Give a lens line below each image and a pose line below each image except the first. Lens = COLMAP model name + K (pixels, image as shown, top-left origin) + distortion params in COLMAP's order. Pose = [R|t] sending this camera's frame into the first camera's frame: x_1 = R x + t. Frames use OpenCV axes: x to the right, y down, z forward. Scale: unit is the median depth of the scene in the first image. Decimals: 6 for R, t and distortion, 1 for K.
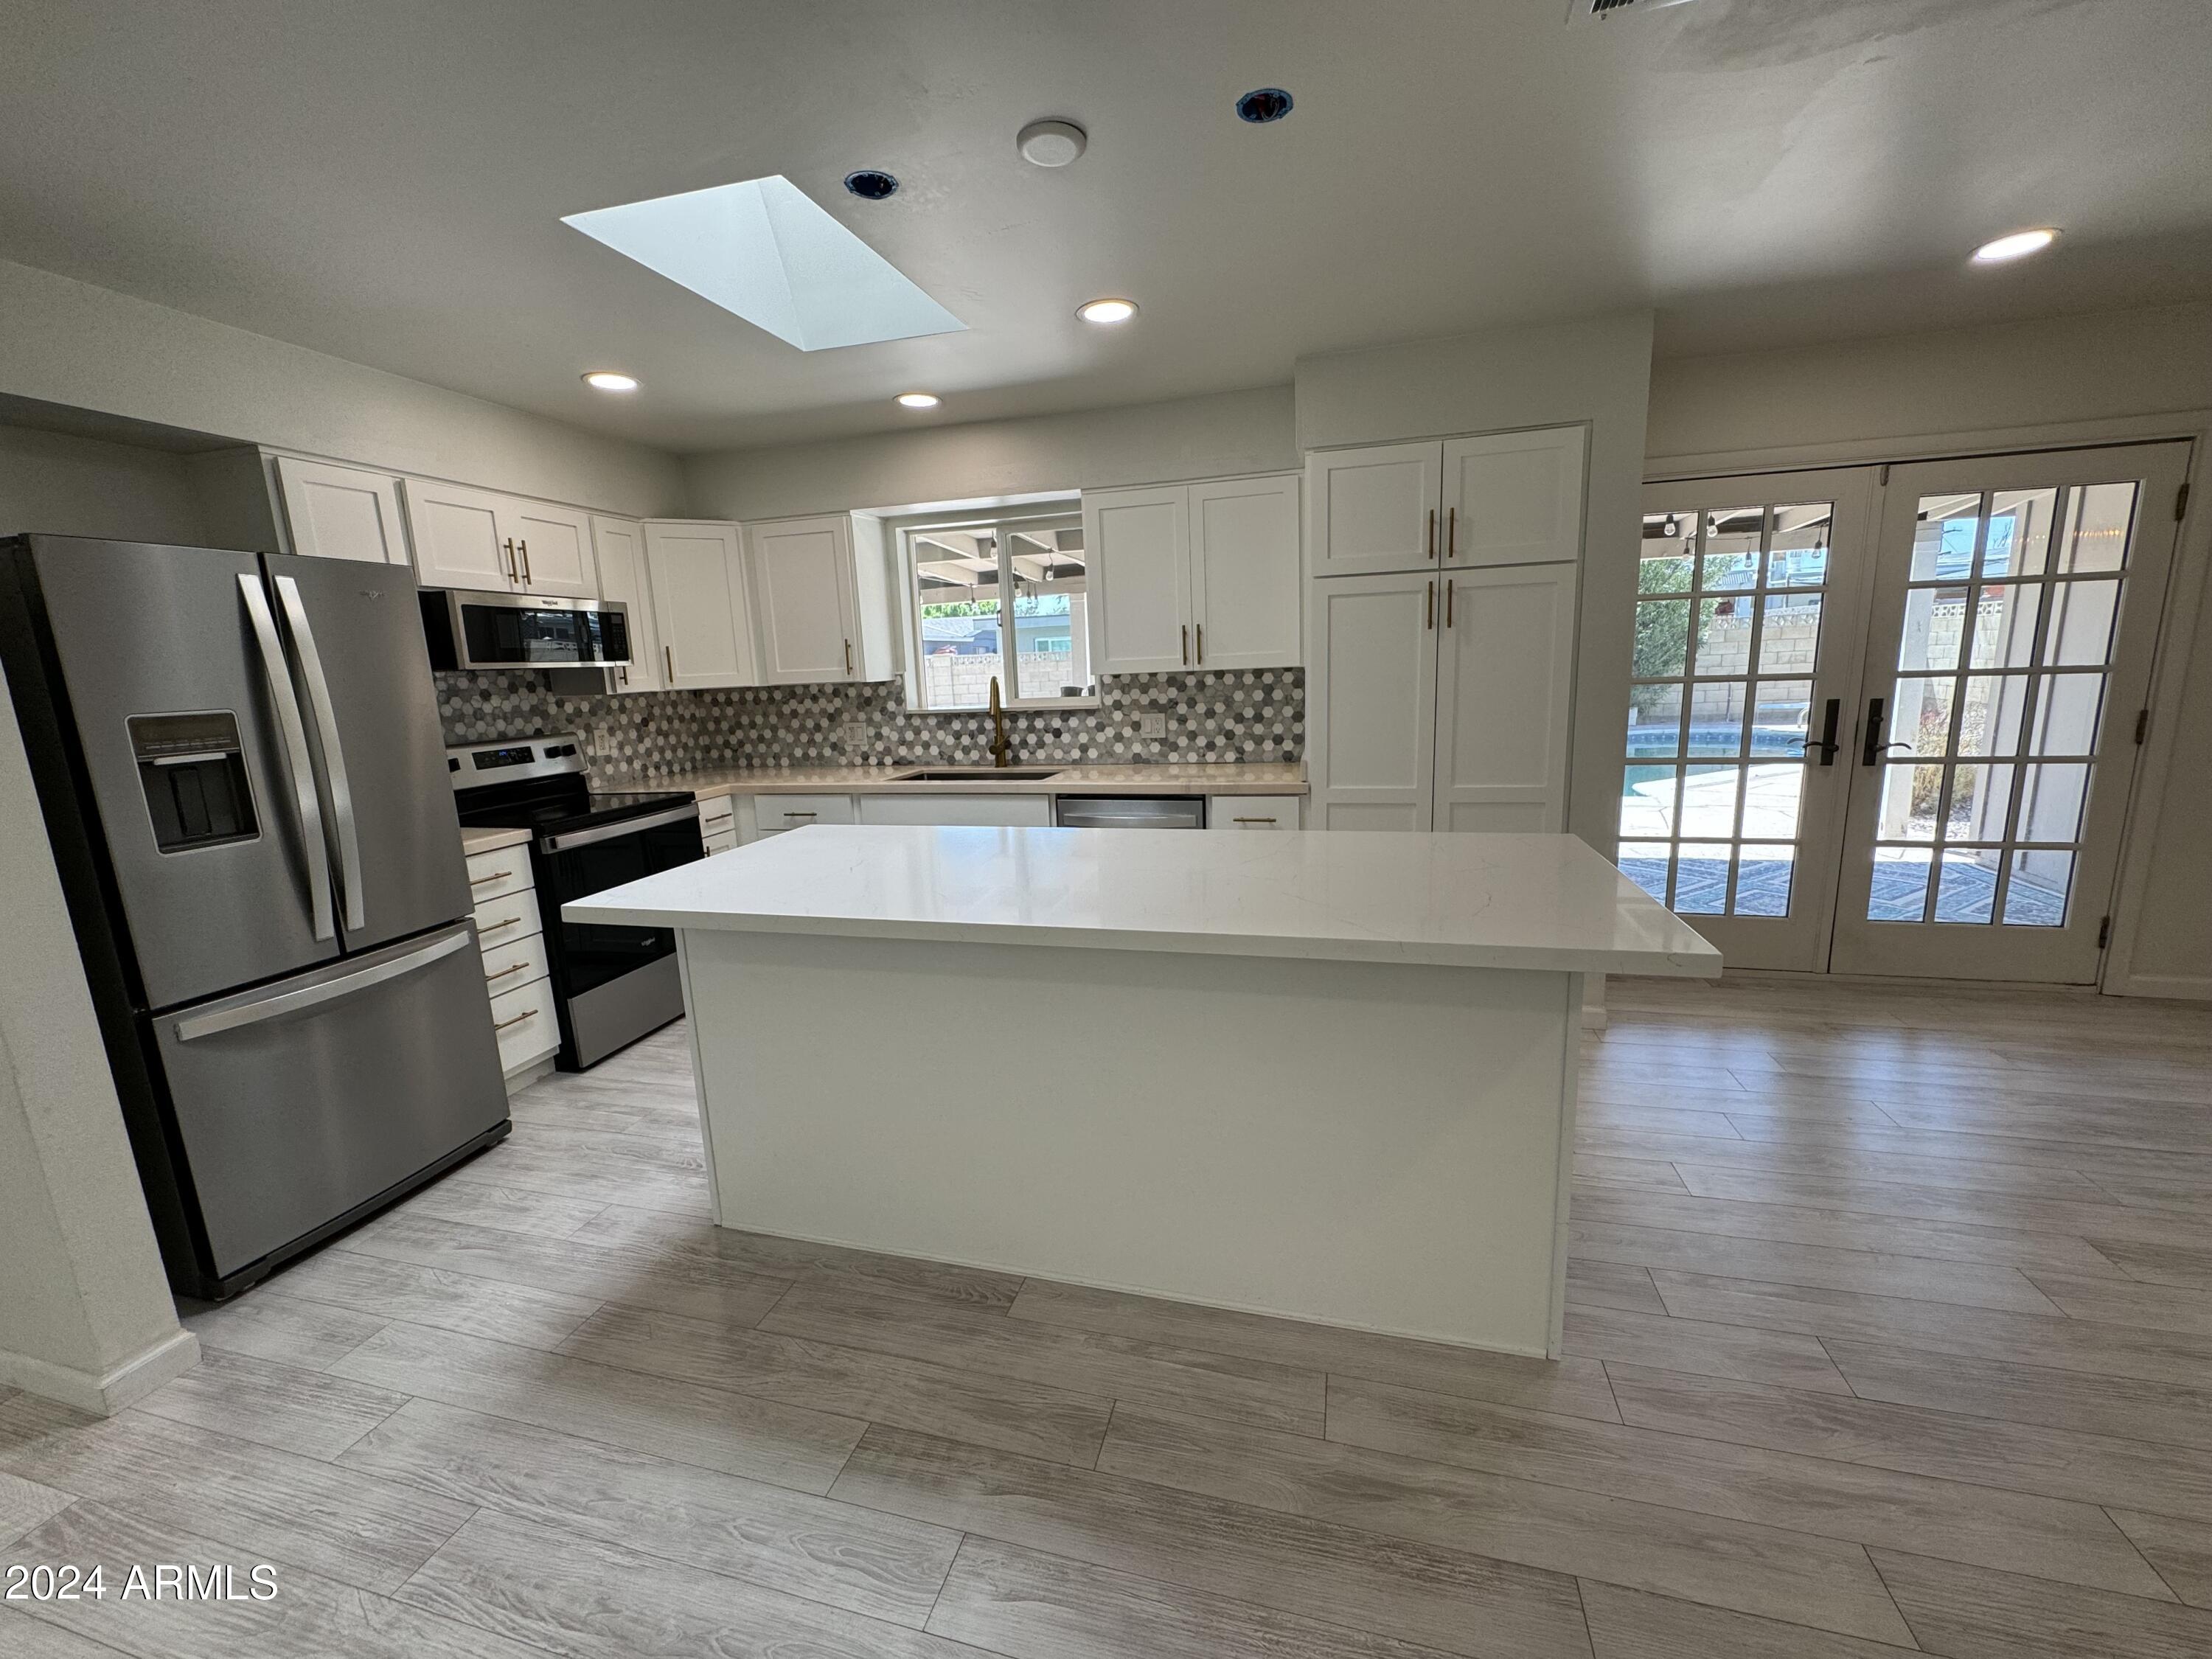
lens RADIAL K [[879.6, 0, 1106.7], [0, 879.6, 829.7], [0, 0, 1]] dist [-0.004838, 0.001144]
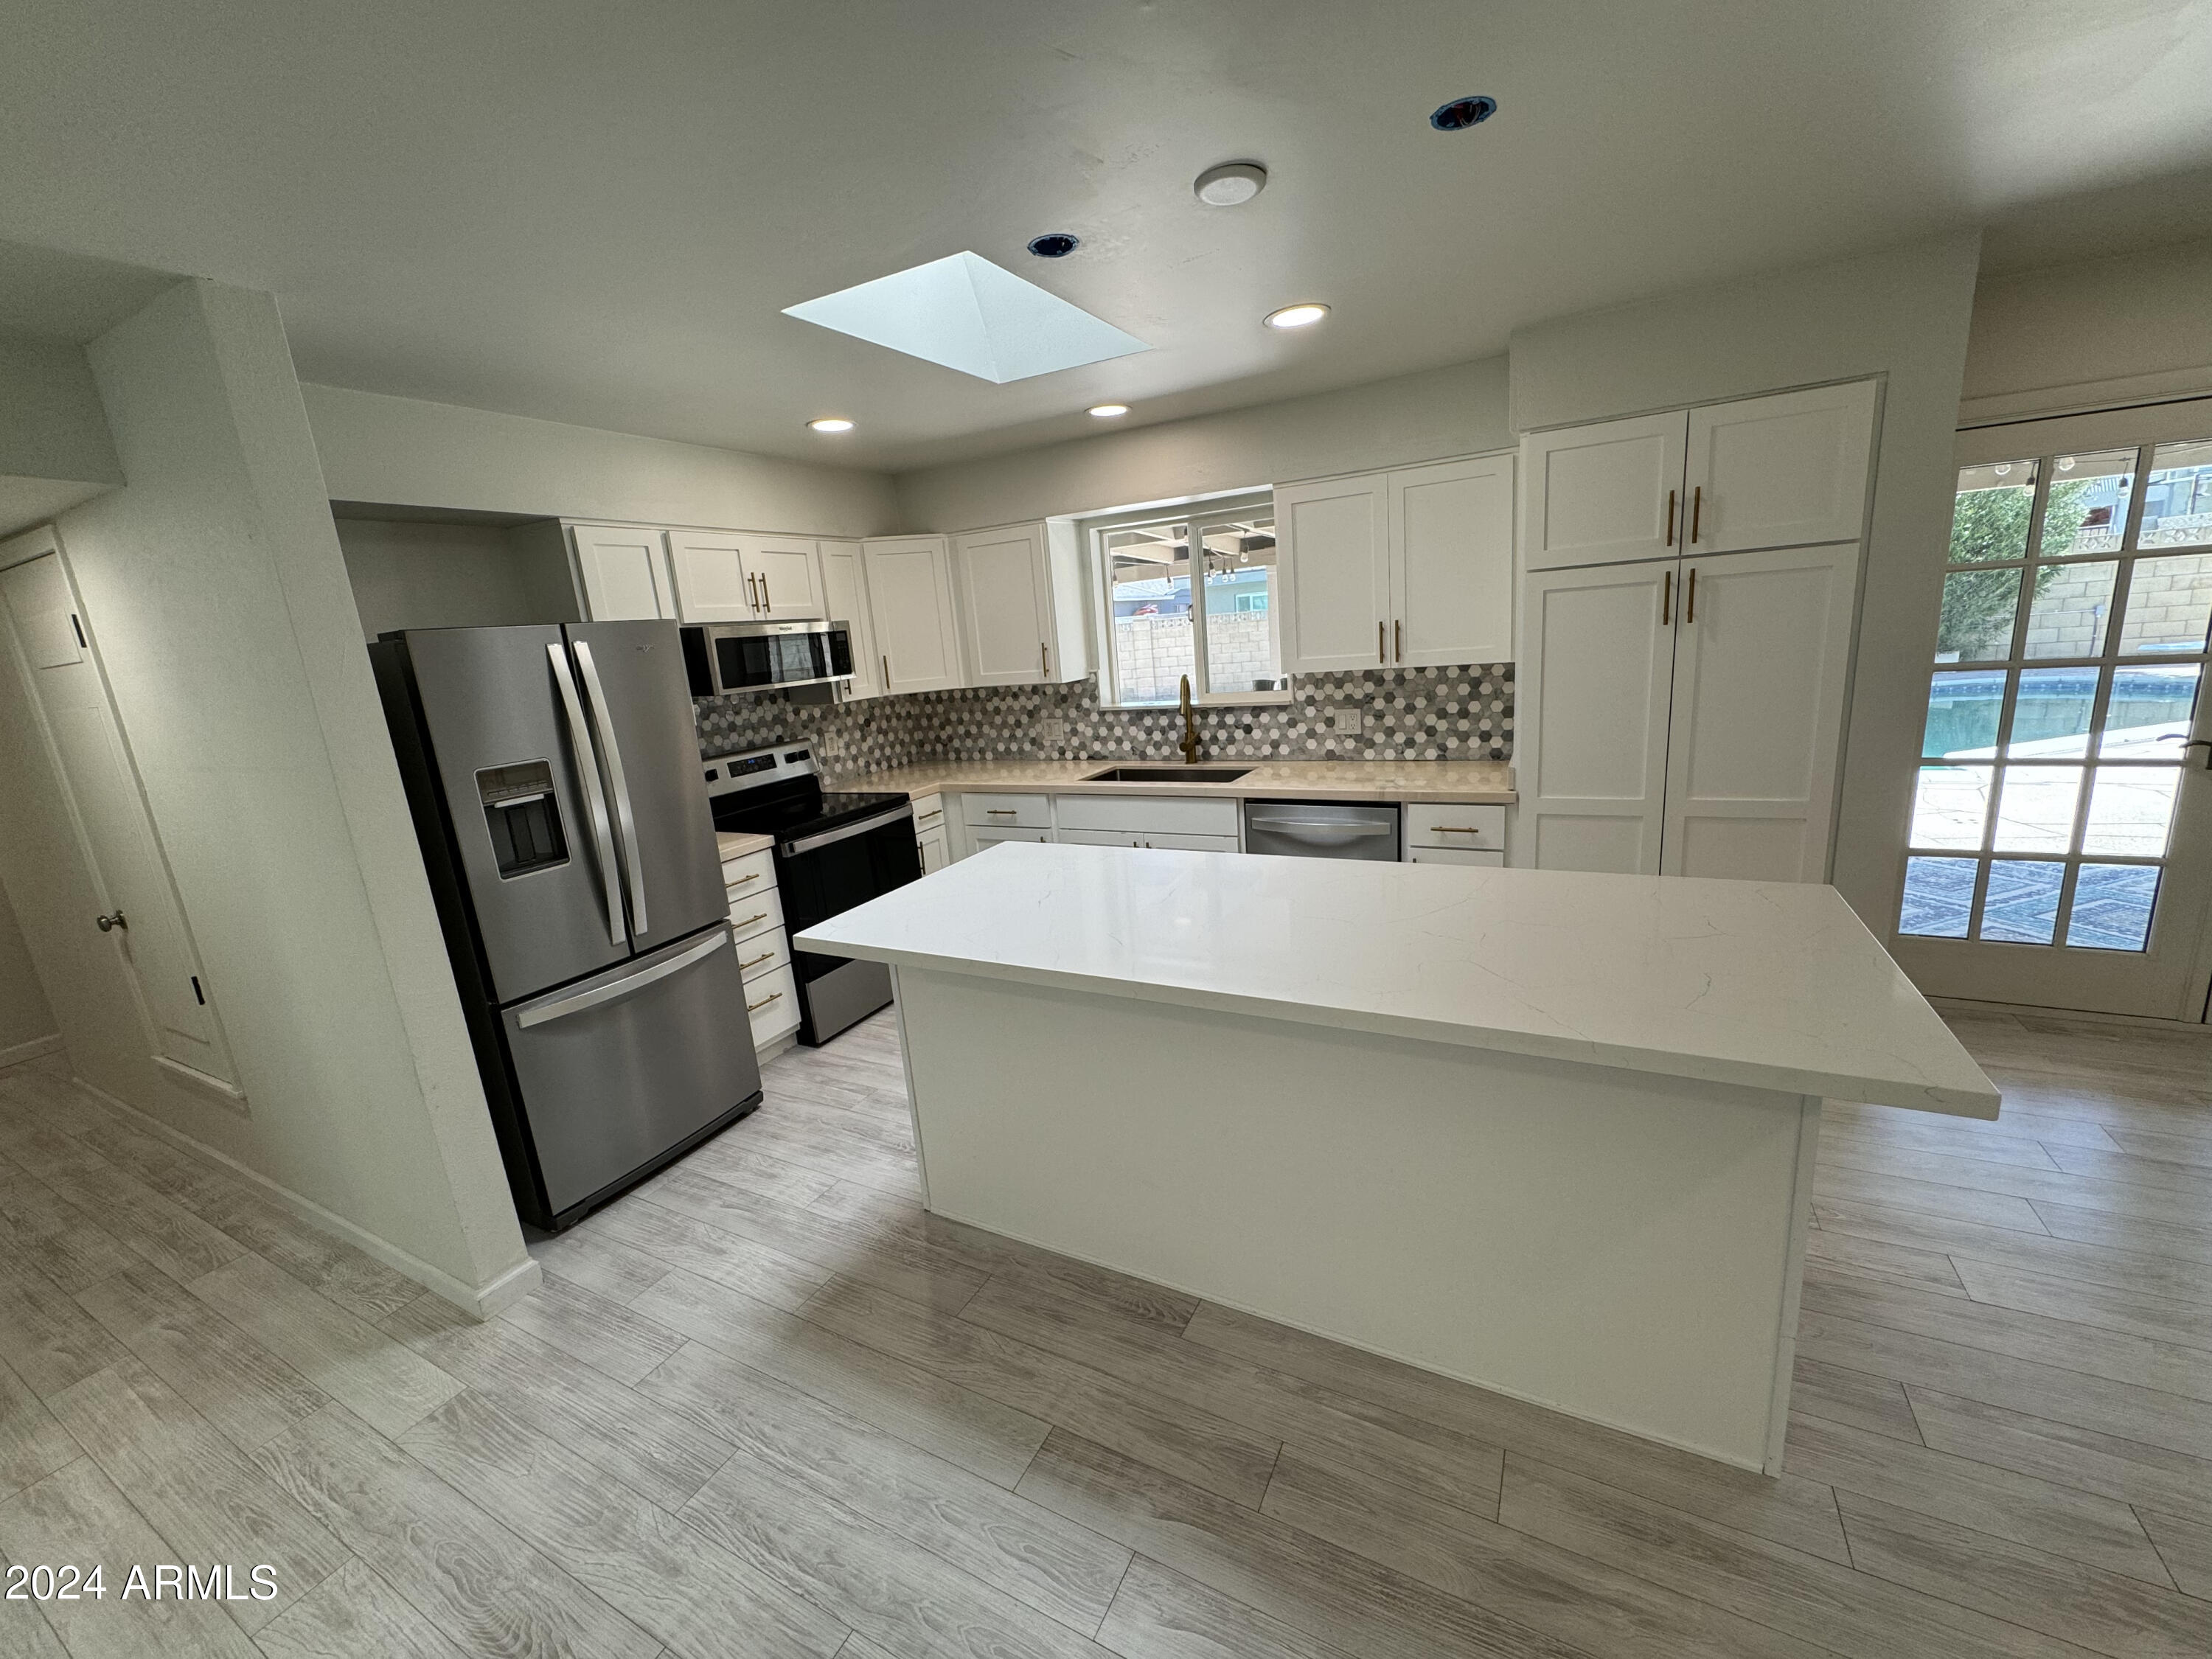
lens RADIAL K [[879.6, 0, 1107.5], [0, 879.6, 828.9], [0, 0, 1]] dist [-0.004838, 0.001144]
pose [[0.974598, 0.012186, -0.223629, 0.017136], [-0.000754, 0.998692, 0.051133, -0.066673], [0.223959, -0.049666, 0.973332, -0.006440]]
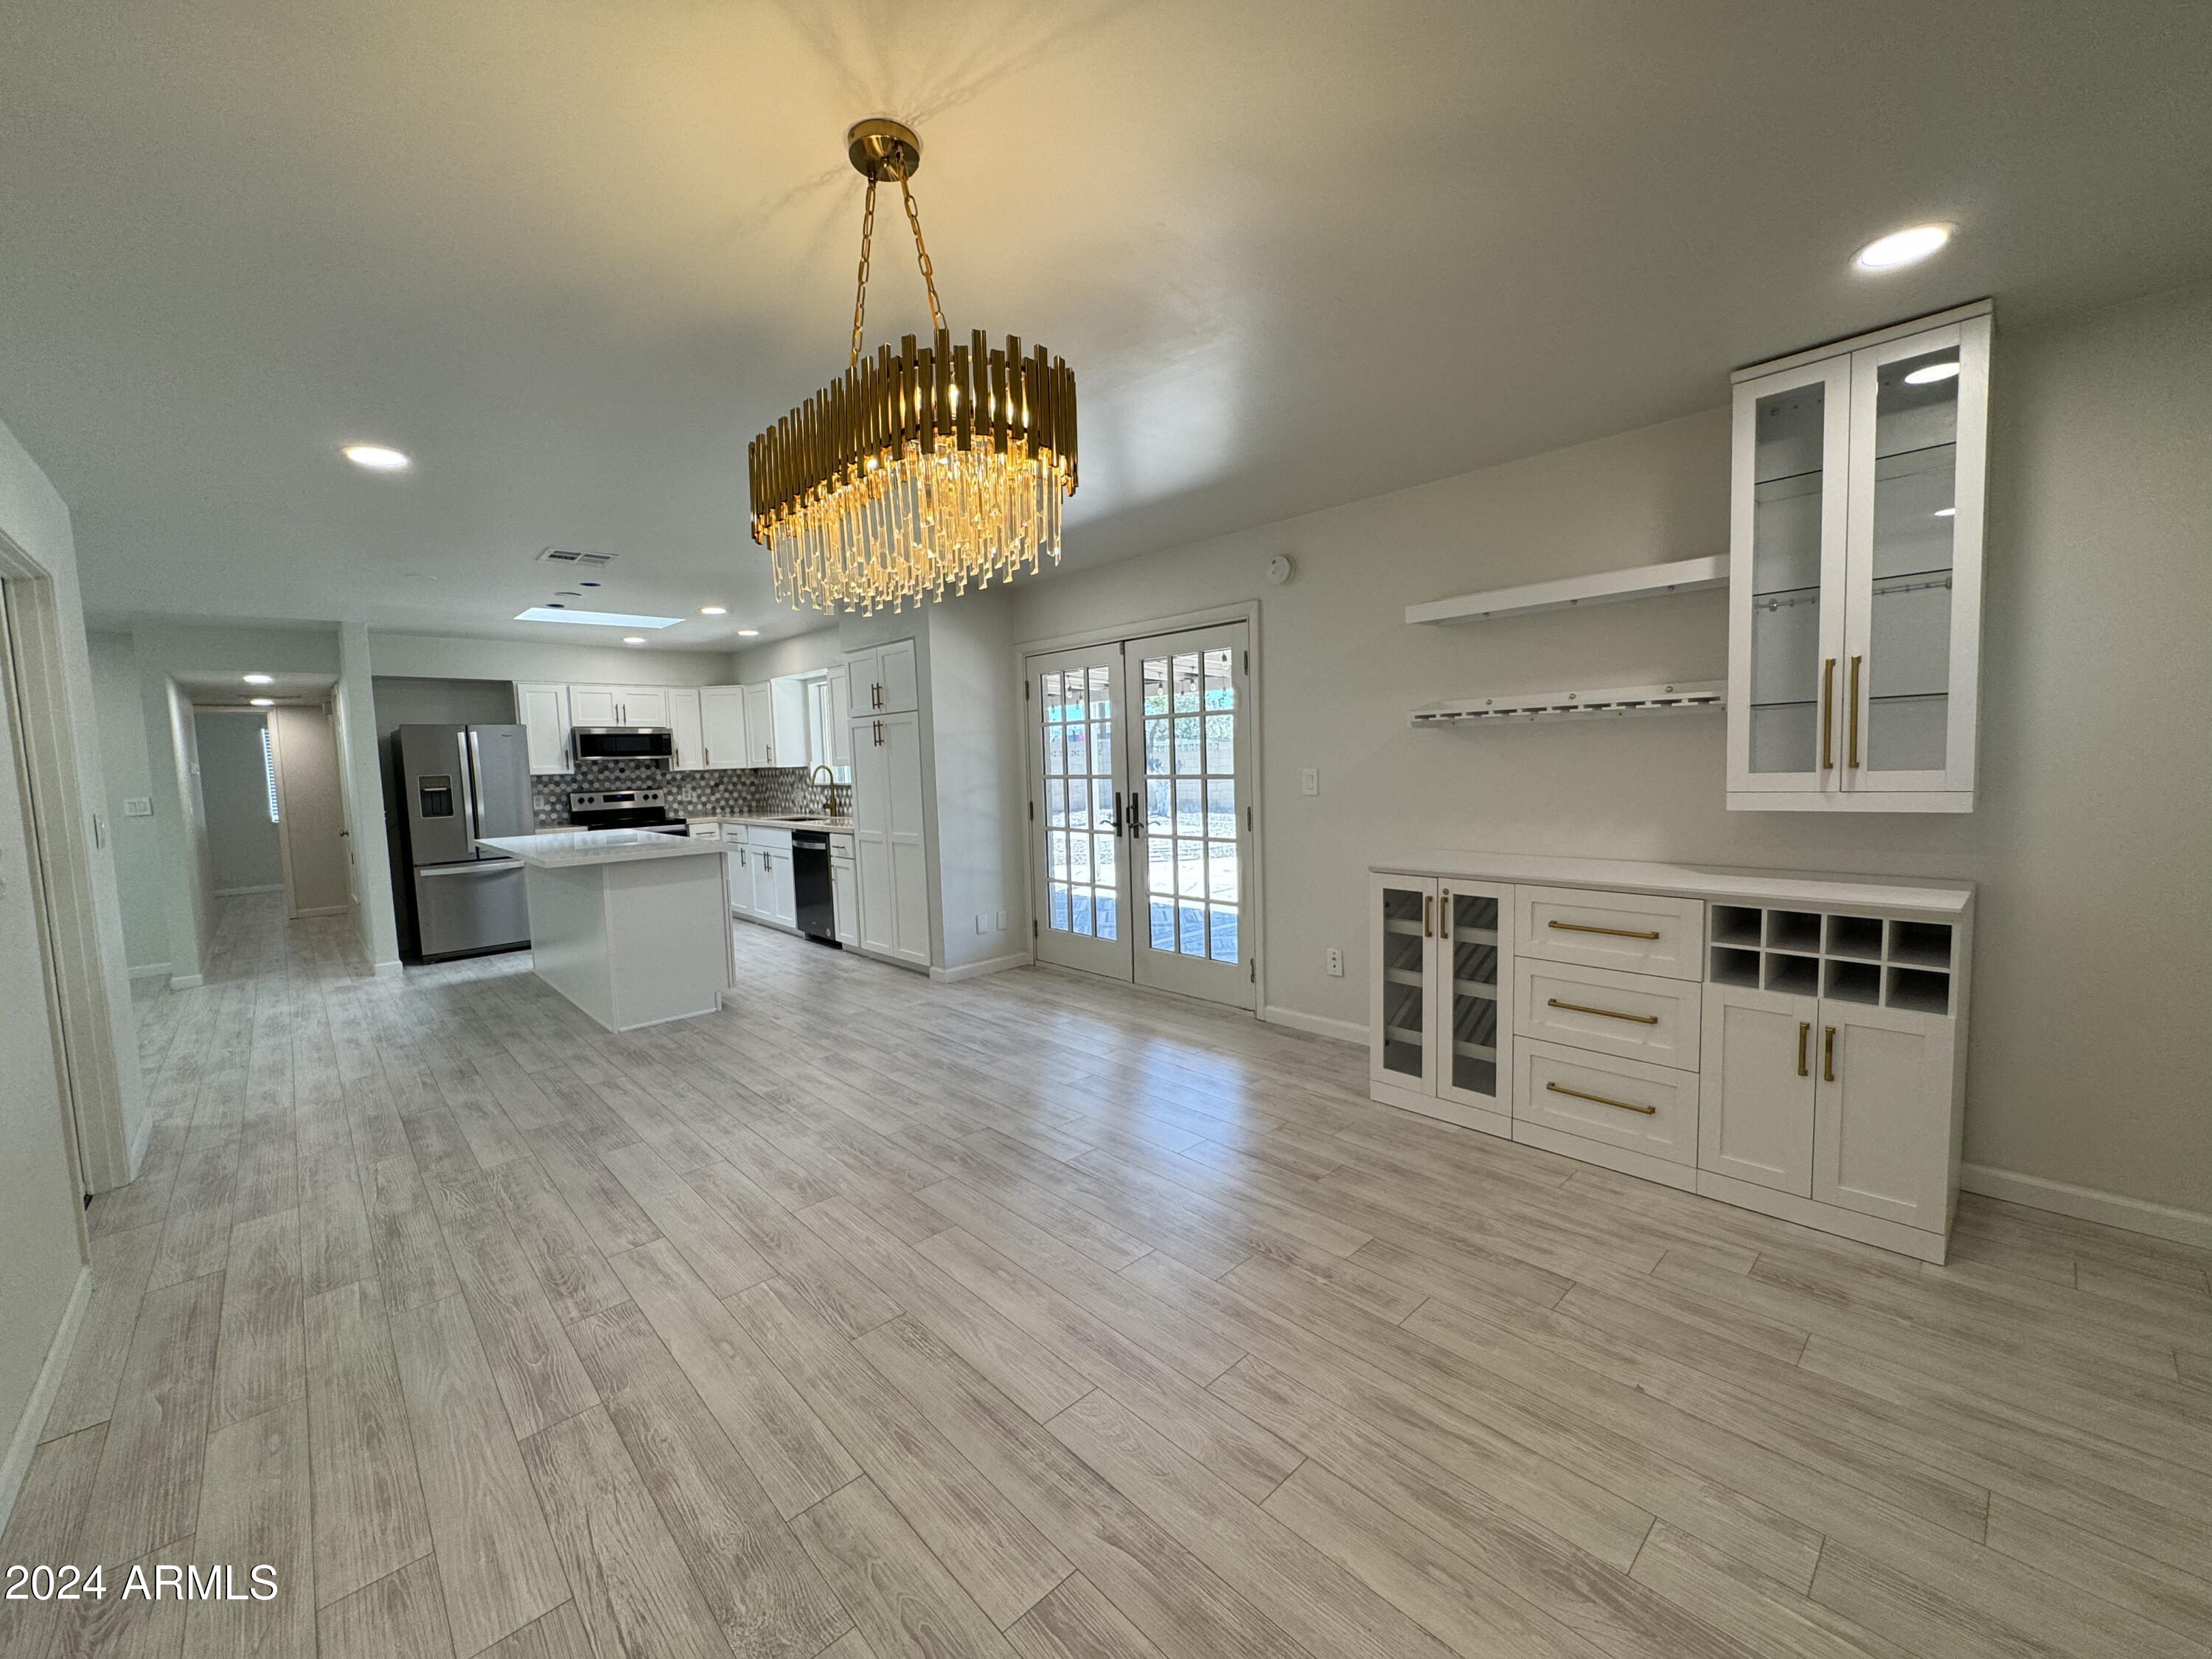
lens RADIAL K [[879.6, 0, 1115.9], [0, 879.6, 839.9], [0, 0, 1]] dist [-0.004838, 0.001144]
pose [[0.856632, 0.062158, -0.512169, 1.775850], [-0.098971, 0.994077, -0.044891, -0.000812], [0.506346, 0.089144, 0.857710, -0.311626]]
